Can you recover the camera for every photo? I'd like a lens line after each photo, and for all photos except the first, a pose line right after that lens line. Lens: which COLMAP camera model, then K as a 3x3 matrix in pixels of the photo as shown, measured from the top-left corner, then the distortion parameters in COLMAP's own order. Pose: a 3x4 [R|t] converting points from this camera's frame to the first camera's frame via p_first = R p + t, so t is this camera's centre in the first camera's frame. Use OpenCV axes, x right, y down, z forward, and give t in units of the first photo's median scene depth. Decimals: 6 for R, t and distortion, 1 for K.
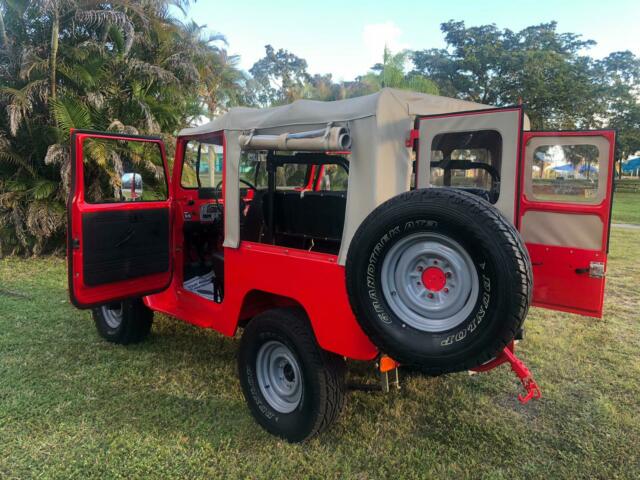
lens RADIAL K [[514.0, 0, 321.7], [0, 514.0, 237.4], [0, 0, 1]] dist [0.023725, -0.013570]
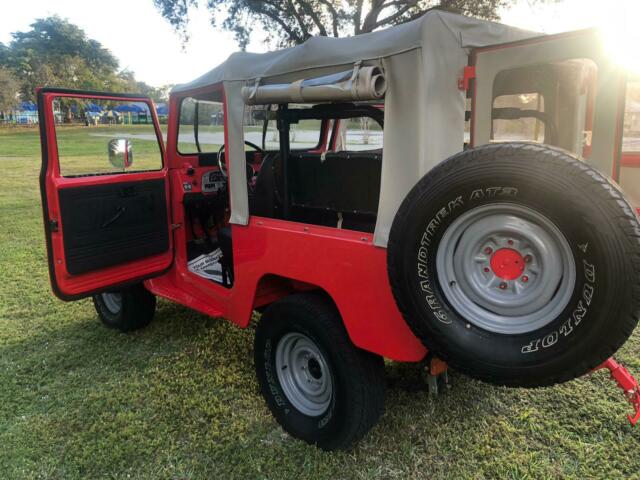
lens RADIAL K [[531.1, 0, 335.4], [0, 531.1, 238.7], [0, 0, 1]] dist [0.015458, 0.000438]
pose [[0.999317, -0.036953, -0.000955, -0.026261], [0.036925, 0.996671, 0.072689, -0.018077], [-0.001735, -0.072674, 0.997354, 0.184898]]
